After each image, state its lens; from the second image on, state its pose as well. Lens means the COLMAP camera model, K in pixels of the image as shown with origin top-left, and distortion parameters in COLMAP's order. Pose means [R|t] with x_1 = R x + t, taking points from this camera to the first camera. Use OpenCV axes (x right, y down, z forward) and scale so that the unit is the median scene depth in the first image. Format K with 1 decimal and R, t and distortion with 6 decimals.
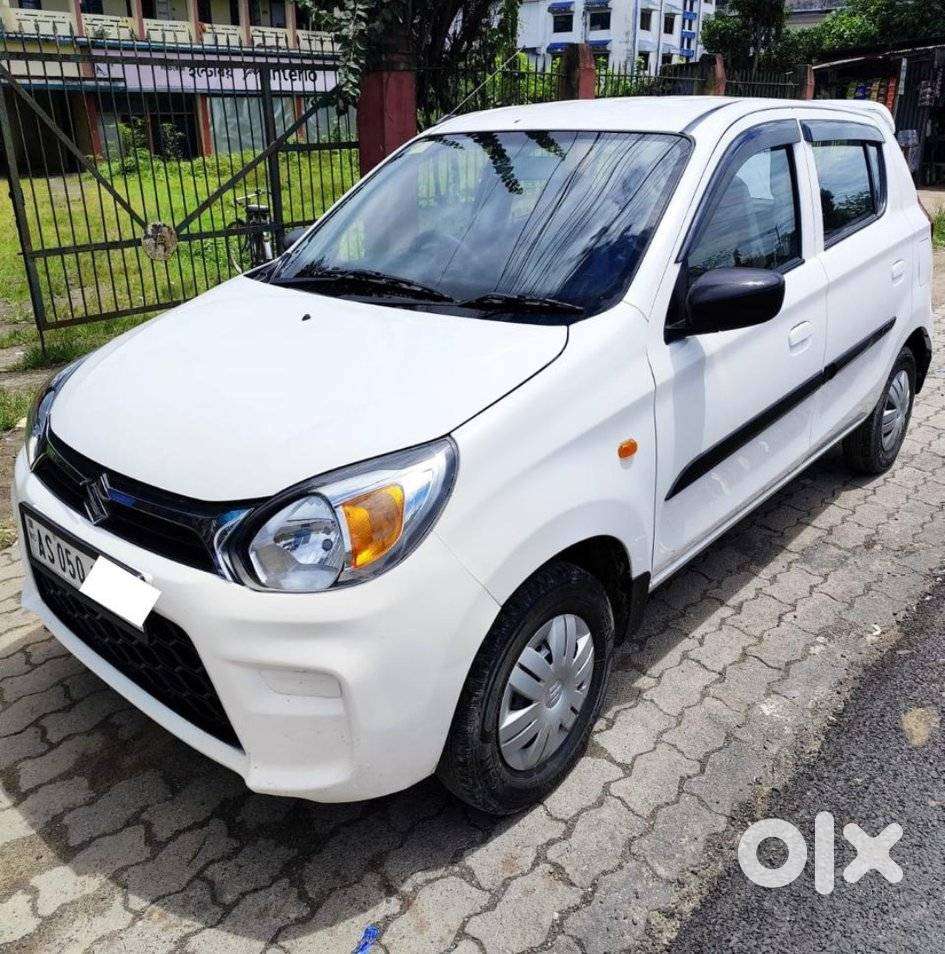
lens RADIAL K [[876.1, 0, 472.7], [0, 876.1, 417.2], [0, 0, 1]] dist [0.009555, -0.003591]
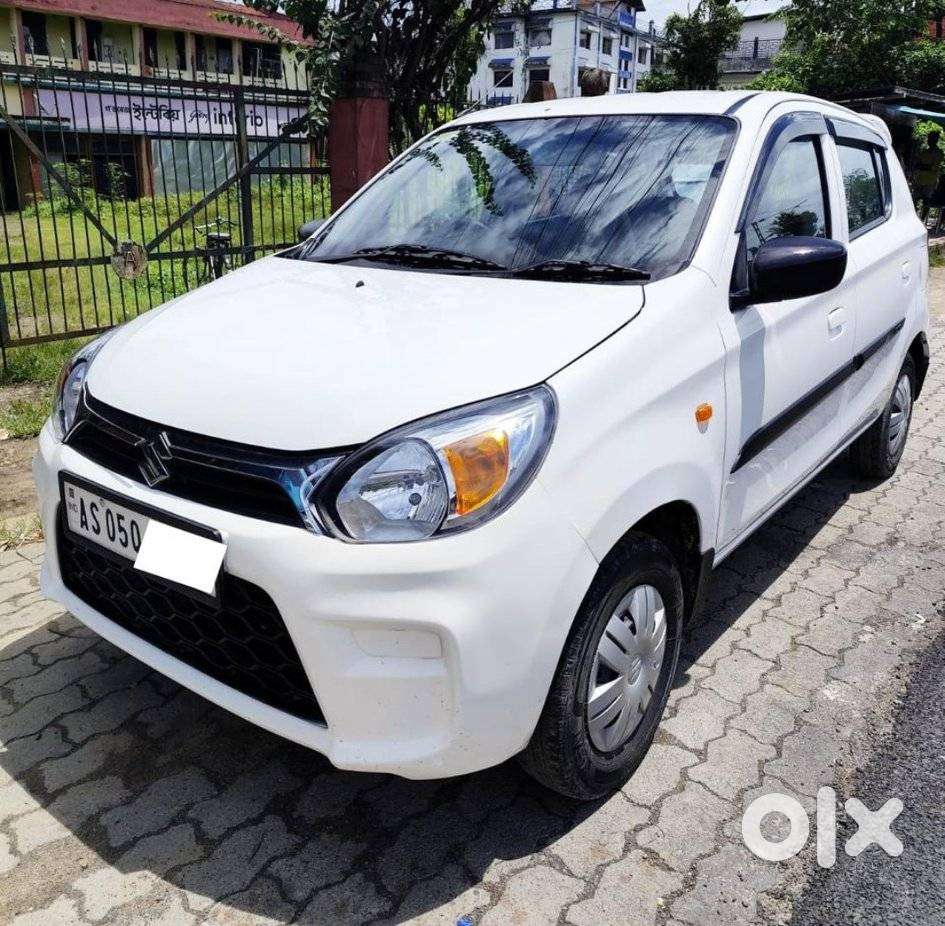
lens RADIAL K [[873.7, 0, 432.5], [0, 873.7, 428.0], [0, 0, 1]] dist [0.009878, -0.010421]
pose [[0.998098, 0.002032, 0.061613, -0.178354], [0.002055, 0.997805, -0.066194, 0.113745], [-0.061613, 0.066195, 0.995903, 0.053101]]
